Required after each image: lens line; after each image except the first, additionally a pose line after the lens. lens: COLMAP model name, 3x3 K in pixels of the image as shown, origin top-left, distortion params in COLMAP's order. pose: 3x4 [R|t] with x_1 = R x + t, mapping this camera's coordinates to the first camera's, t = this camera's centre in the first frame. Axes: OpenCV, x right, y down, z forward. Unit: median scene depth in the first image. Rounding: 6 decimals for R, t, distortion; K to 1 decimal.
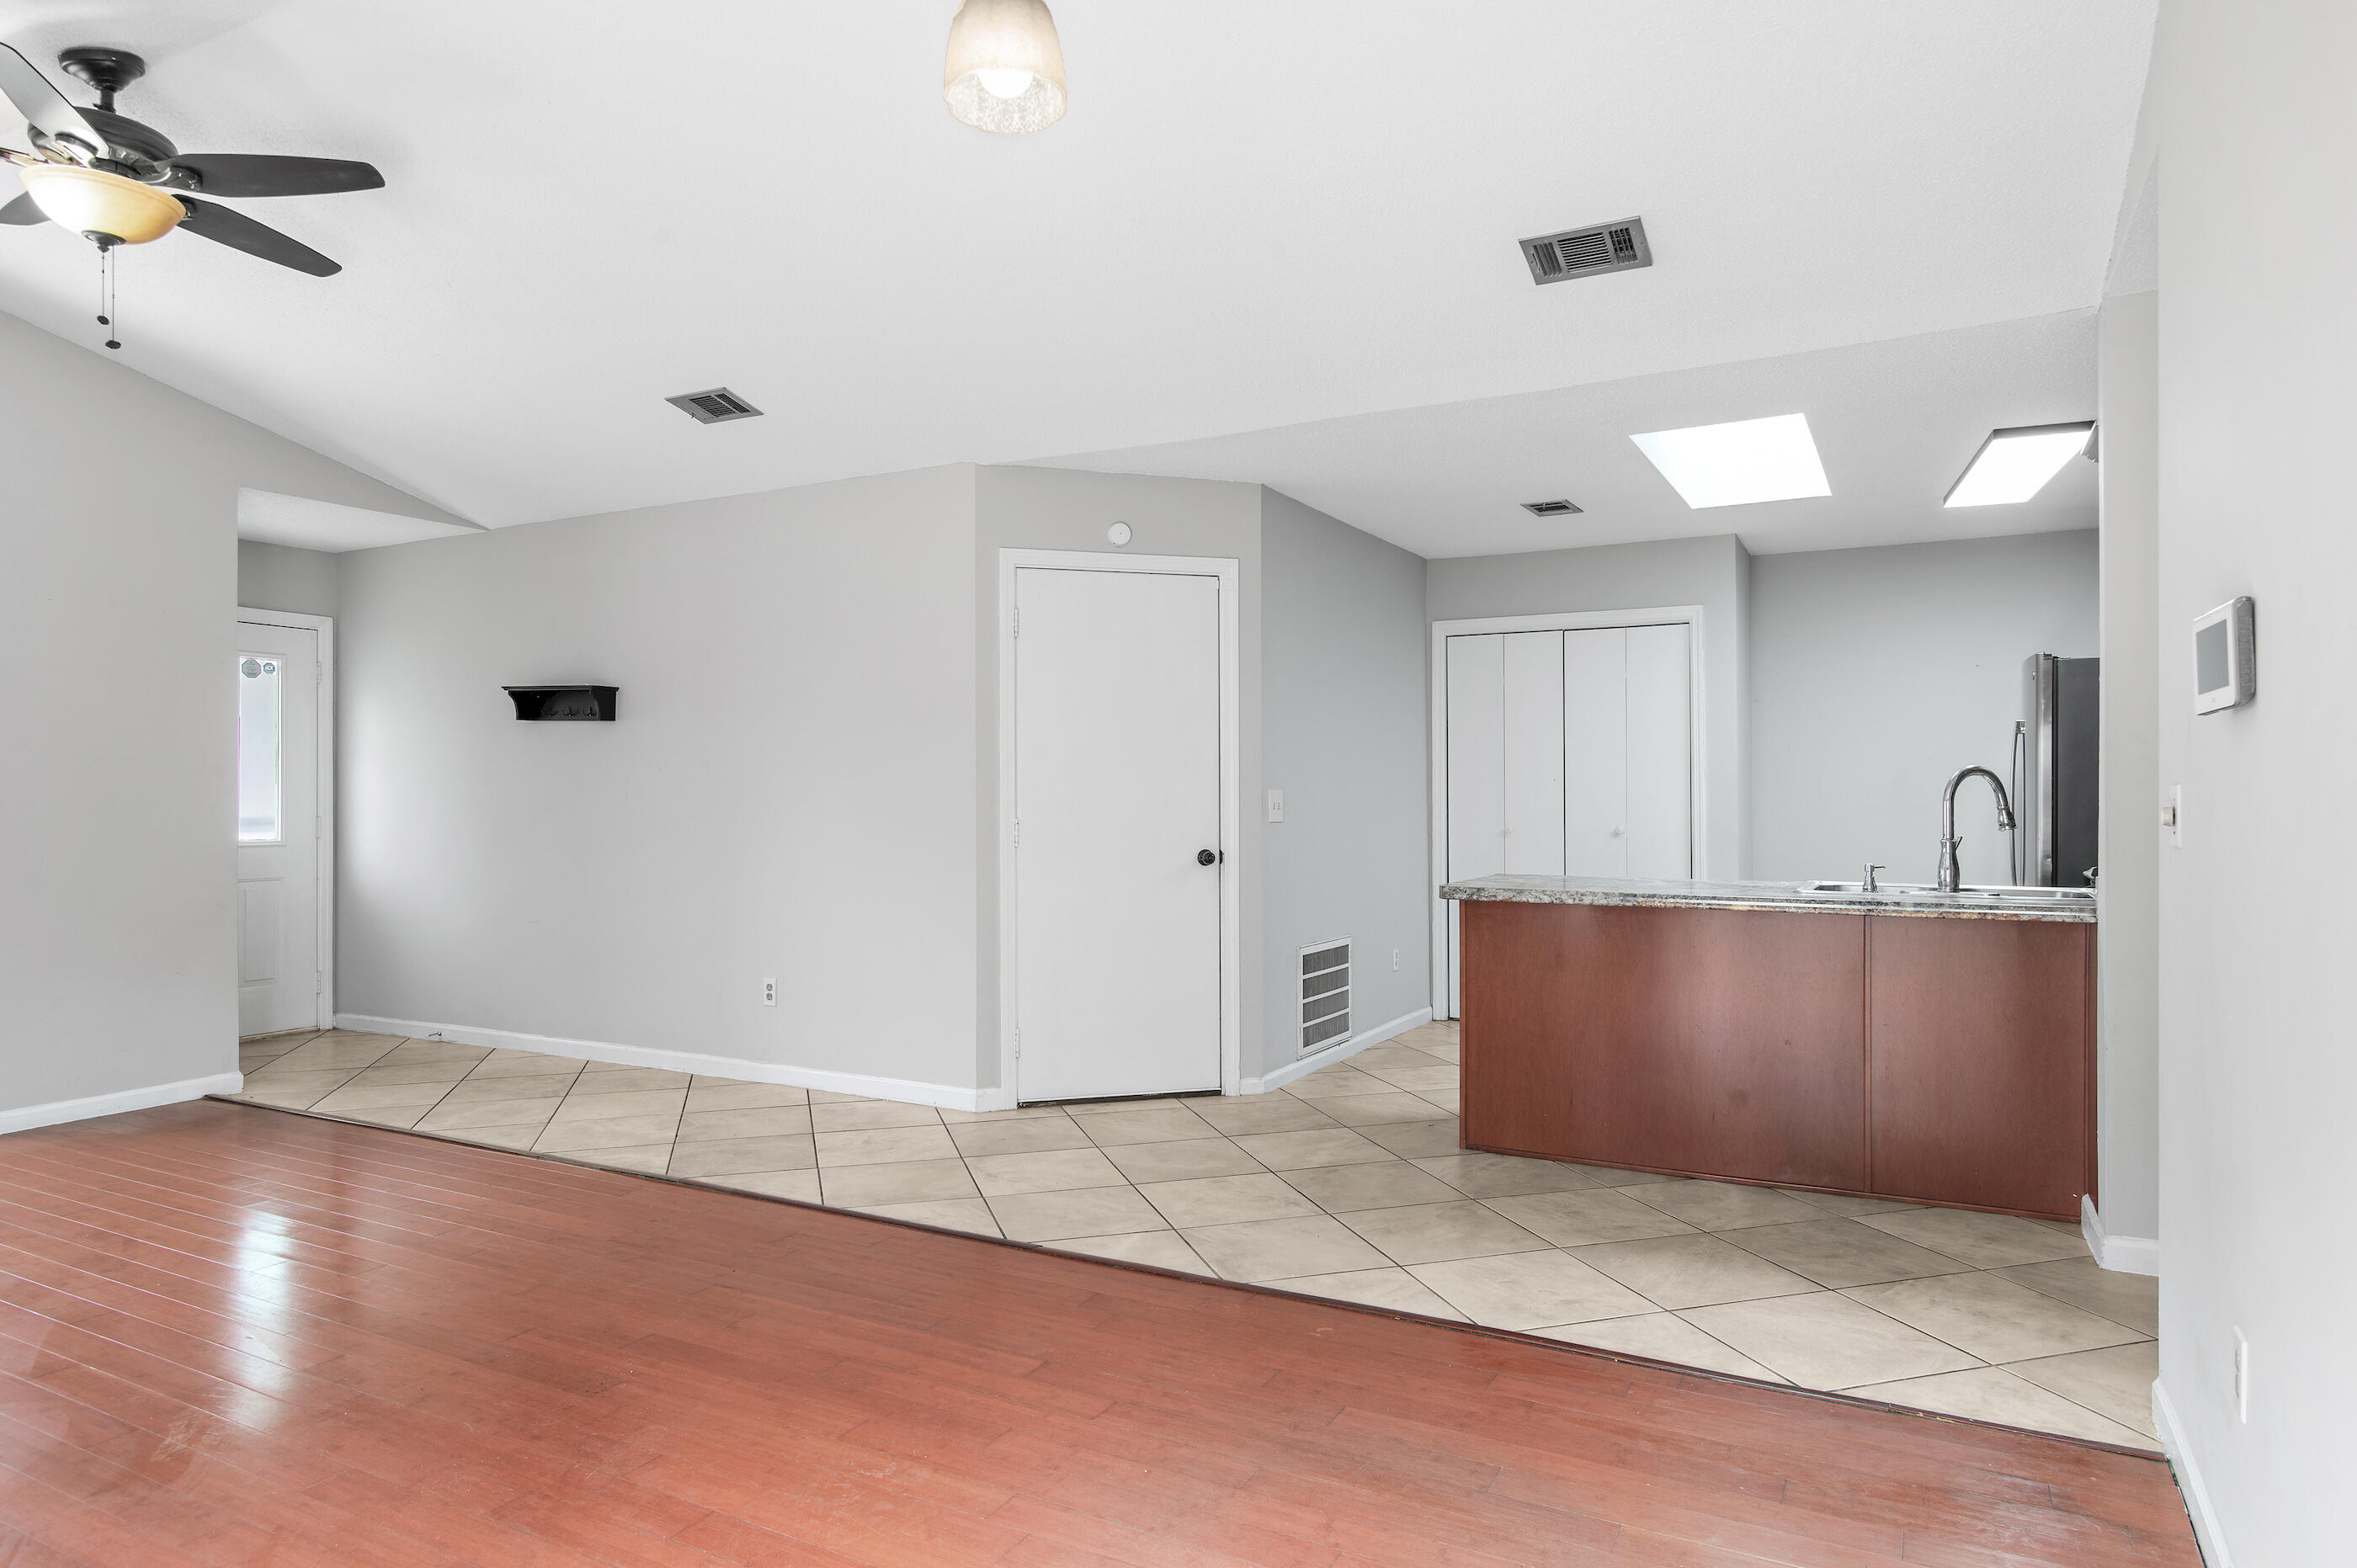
lens RADIAL K [[1382.0, 0, 1184.2], [0, 1382.0, 792.2], [0, 0, 1]] dist [-0.009339, -0.001381]
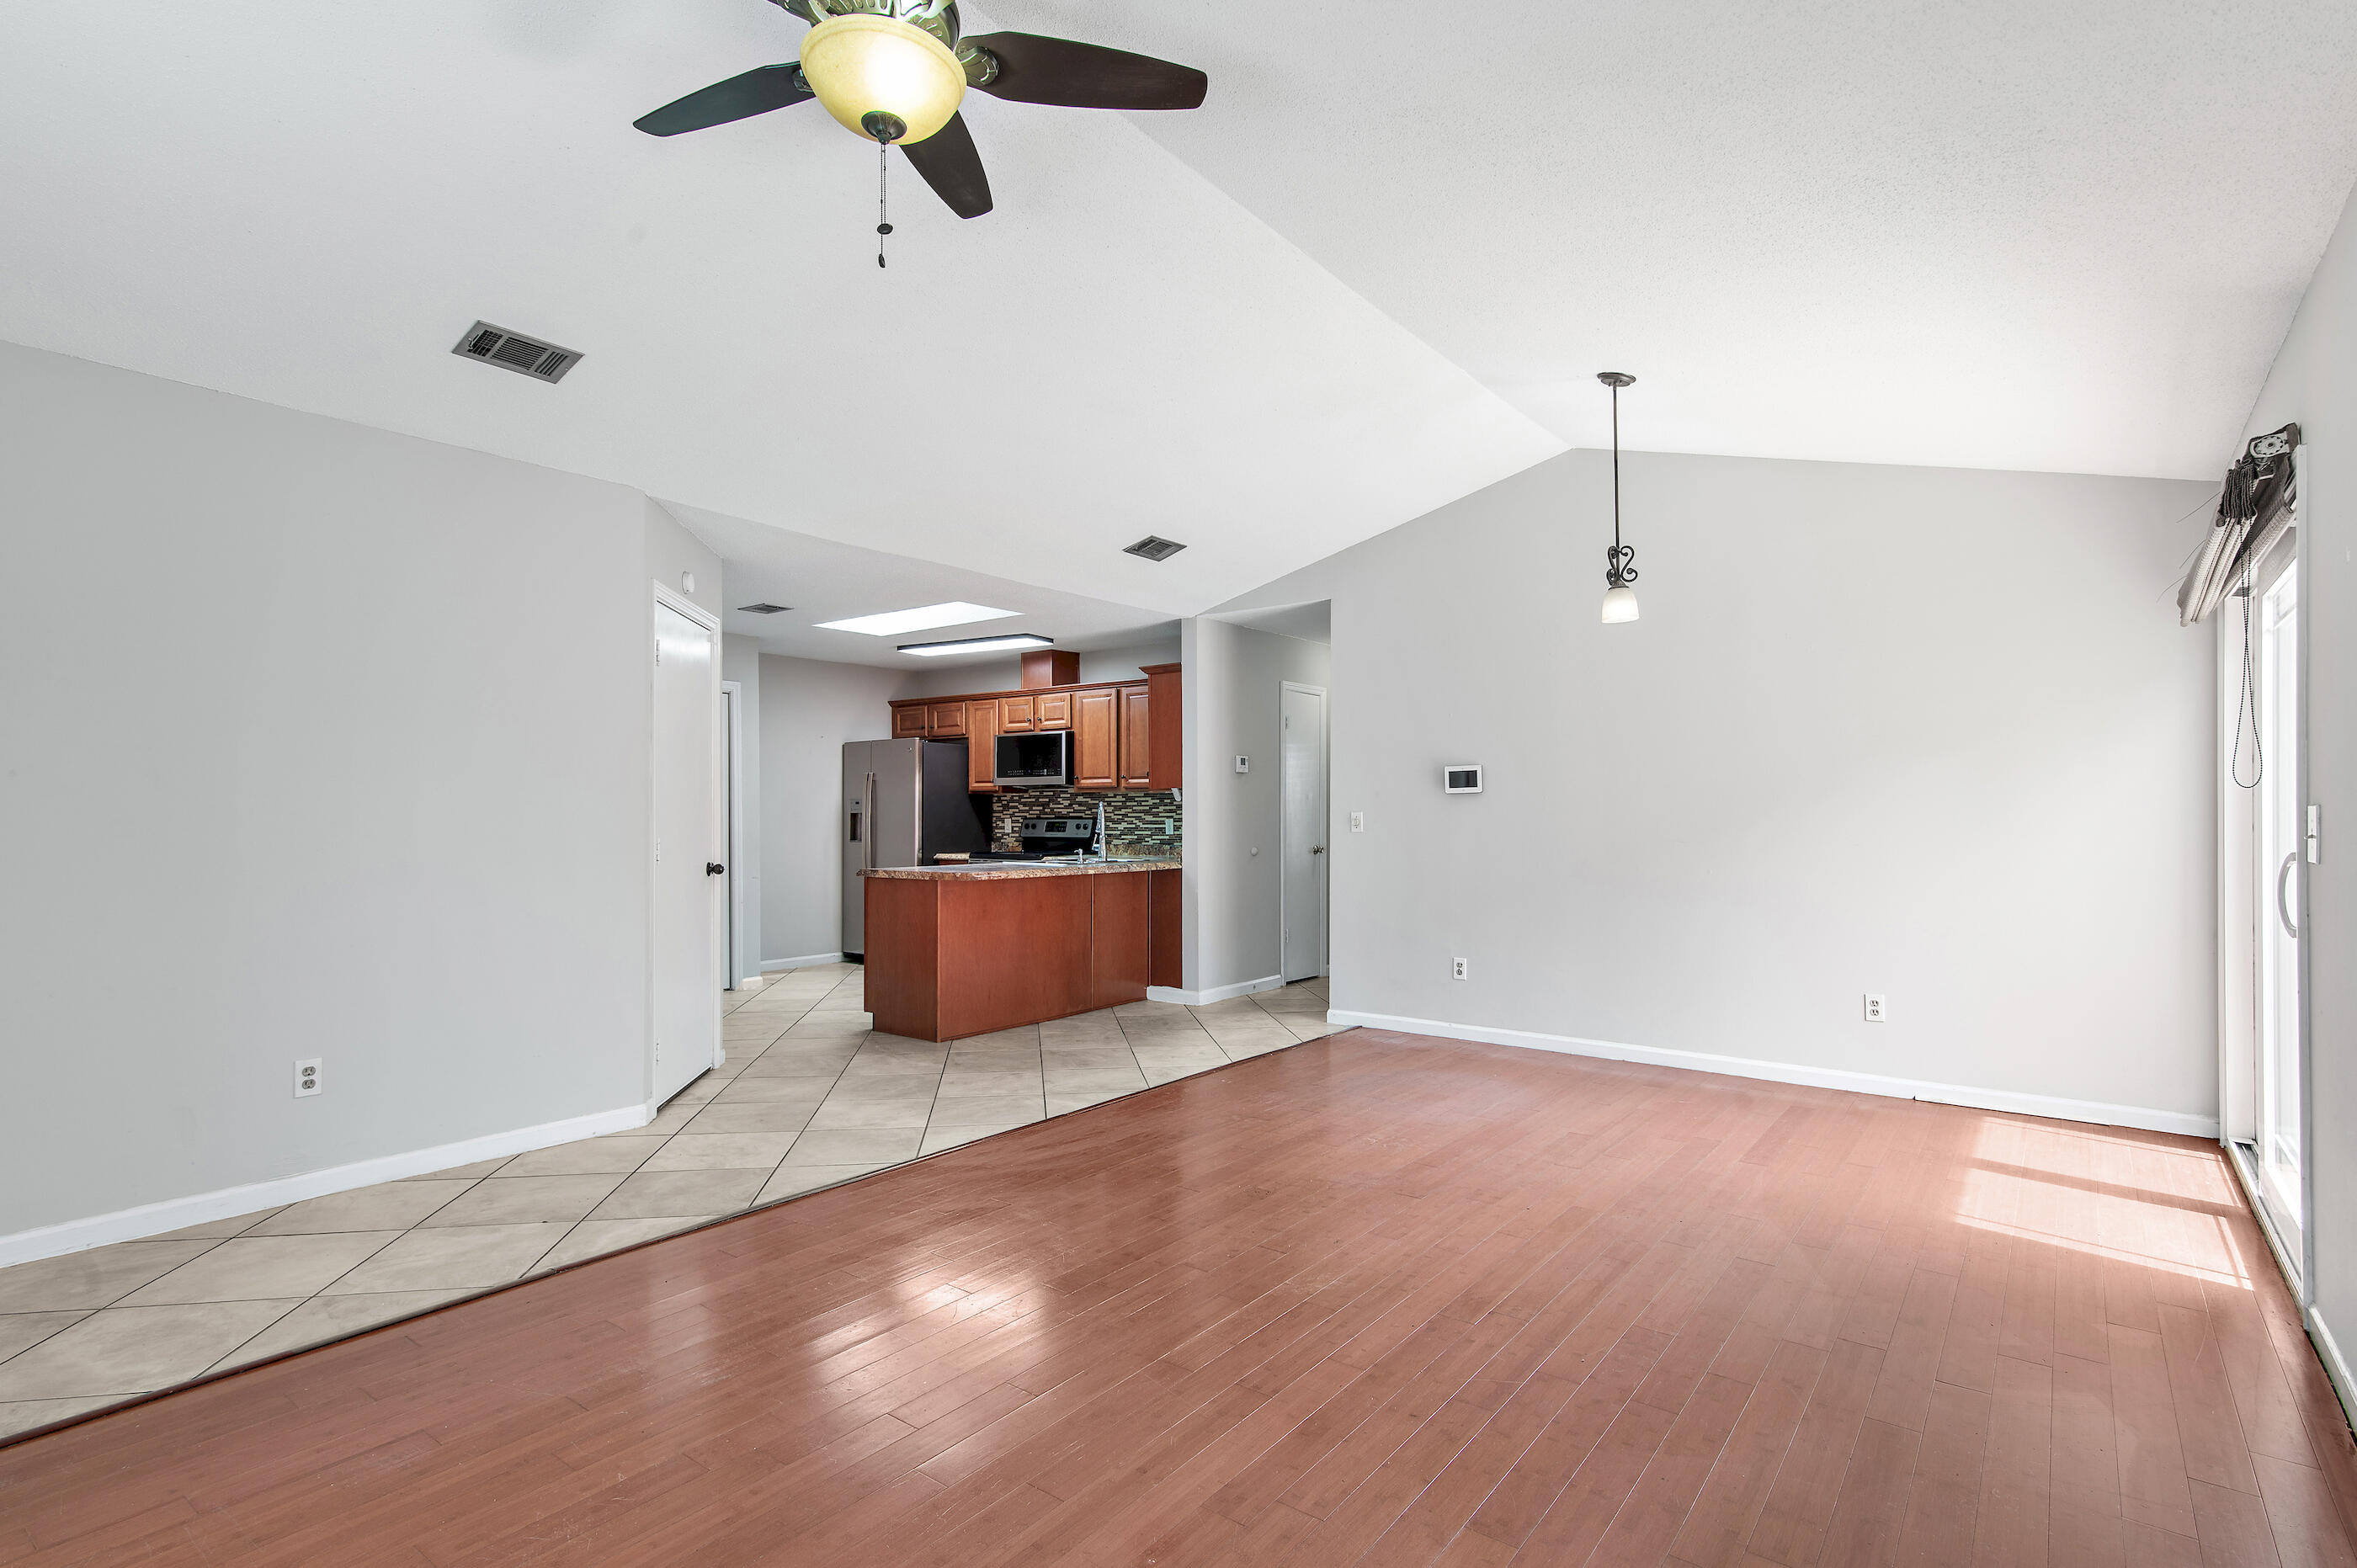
lens RADIAL K [[1152.1, 0, 1165.9], [0, 1152.1, 794.8], [0, 0, 1]] dist [0.018889, -0.001646]
pose [[0.171754, 0.016717, 0.984998, -1.040994], [-0.002941, 0.999860, -0.016456, -0.002245], [-0.985136, -0.000071, 0.171779, 0.519296]]
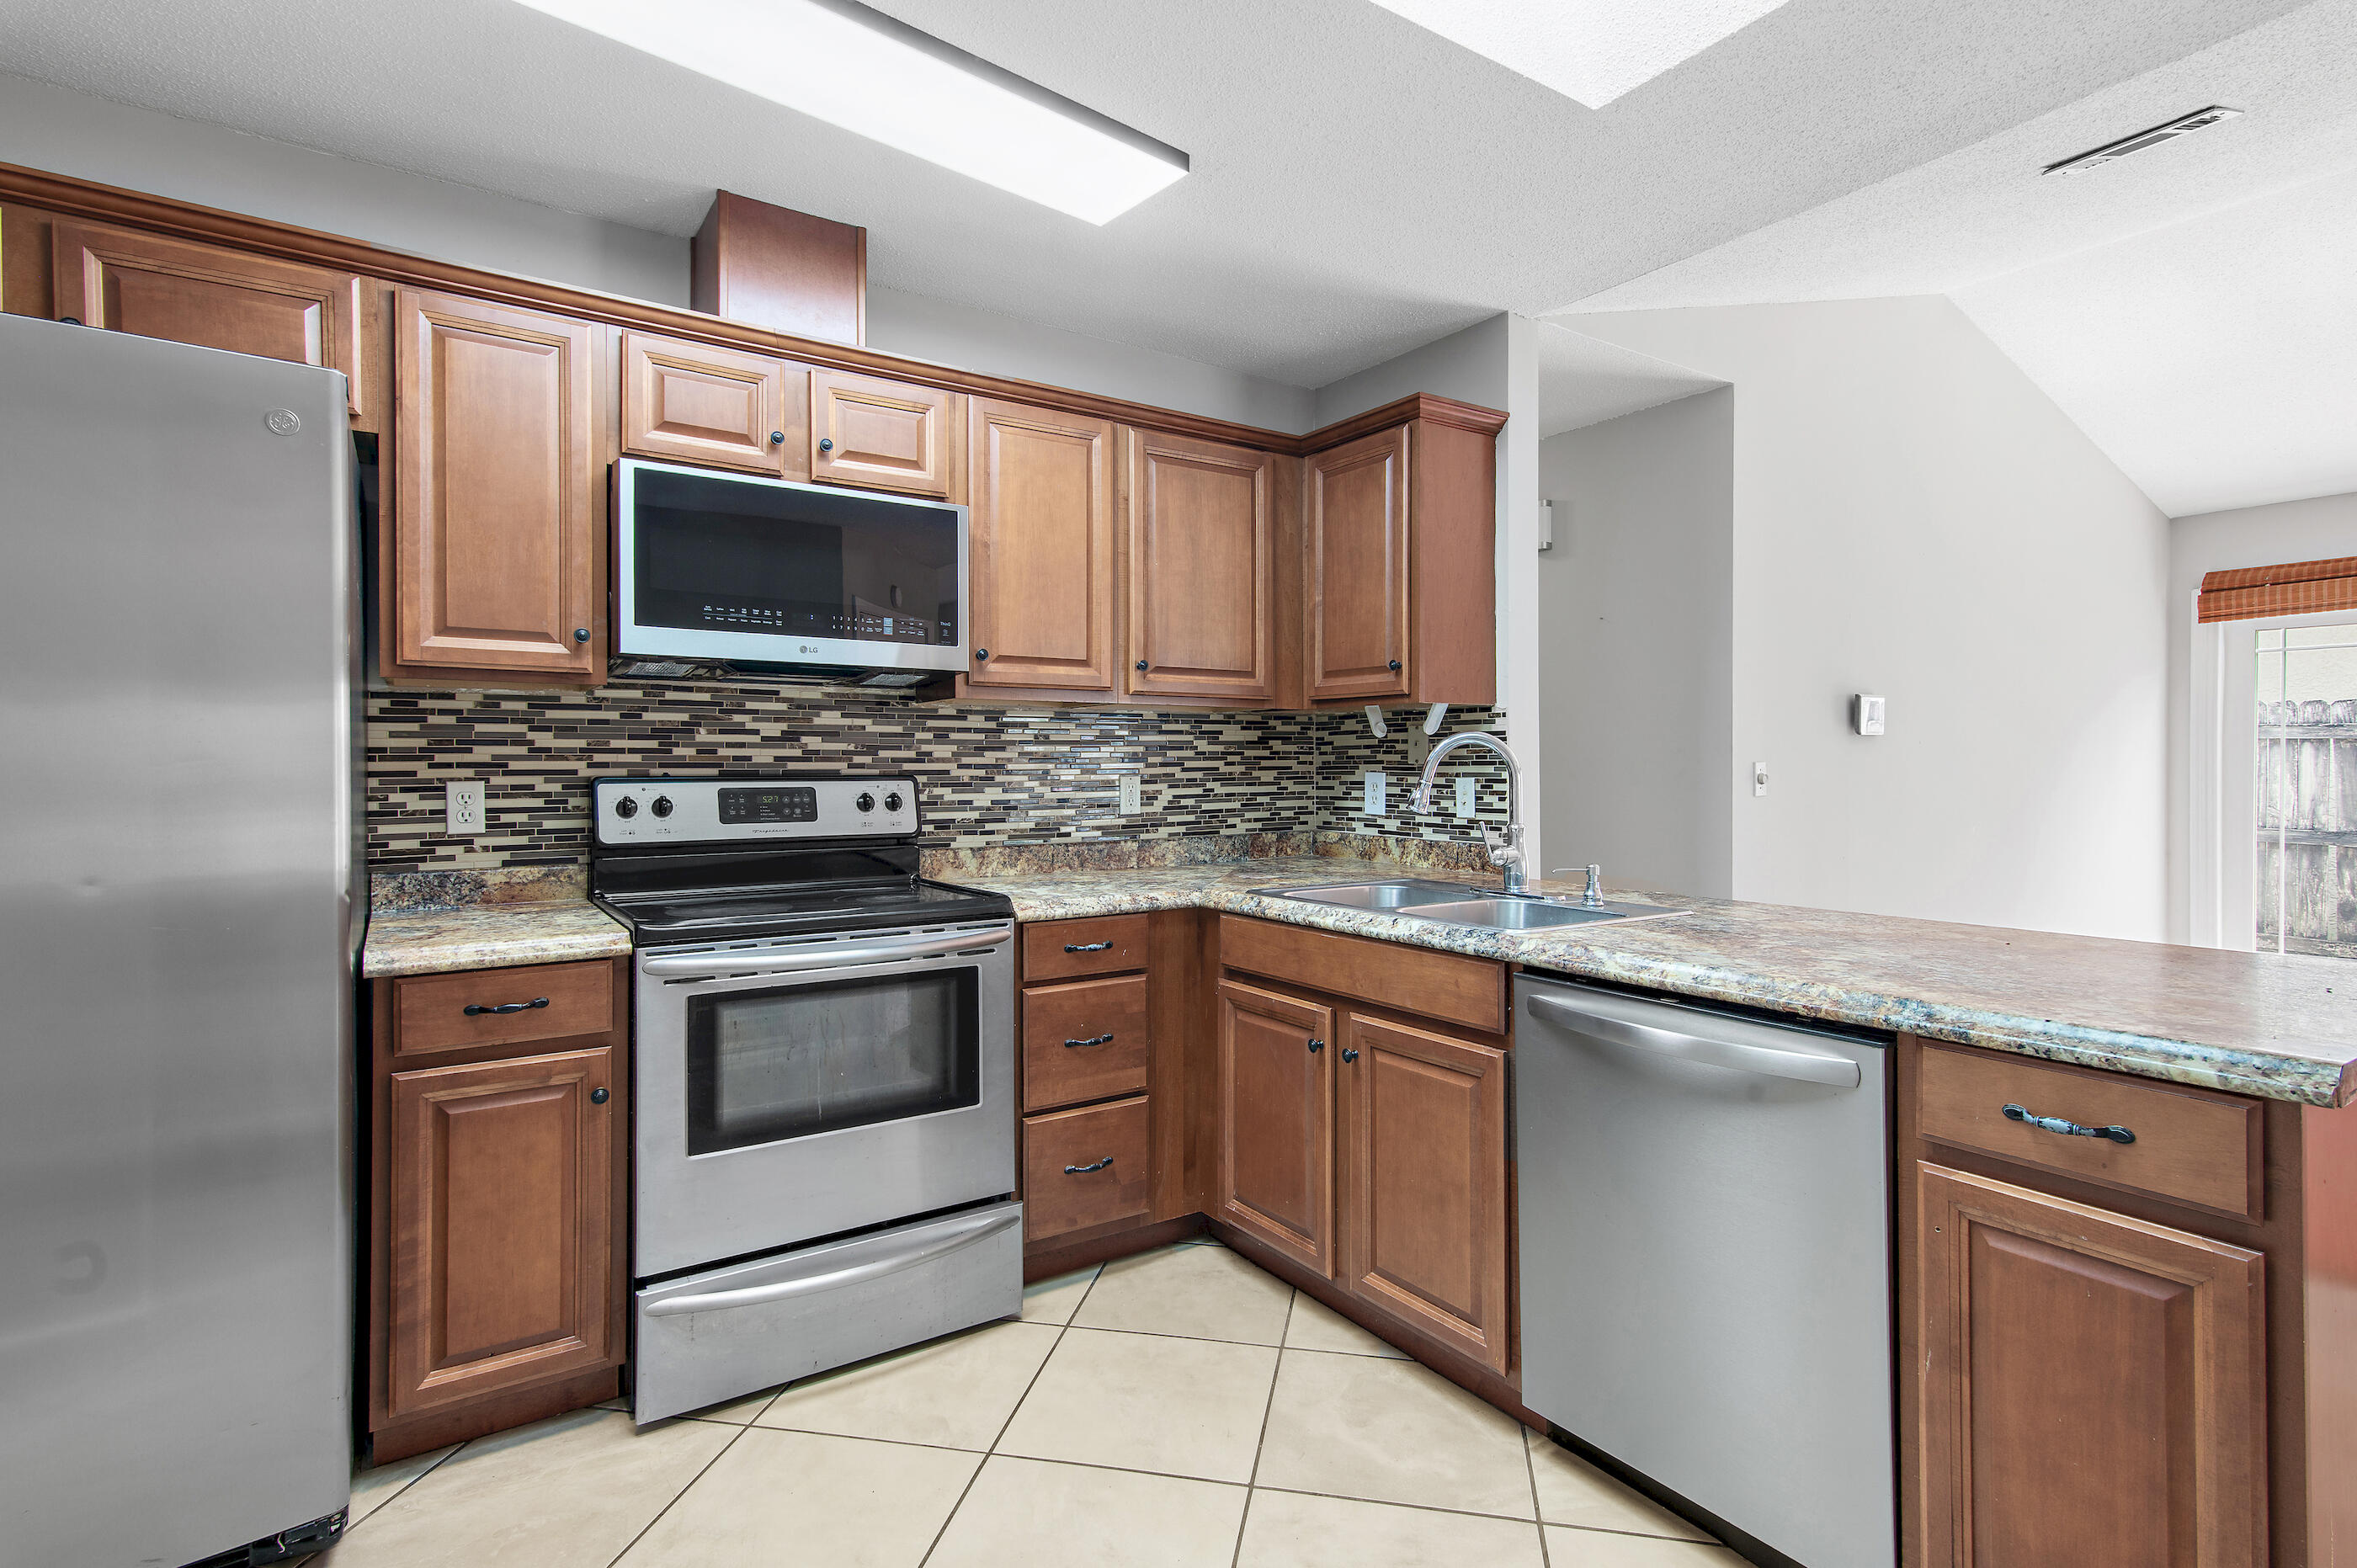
lens RADIAL K [[1152.1, 0, 1199.8], [0, 1152.1, 766.2], [0, 0, 1]] dist [0.018889, -0.001646]
pose [[-0.883584, 0.004137, 0.468254, 0.349036], [0.001357, 0.999979, -0.006274, 0.004116], [-0.468270, -0.004908, -0.883572, 1.457494]]
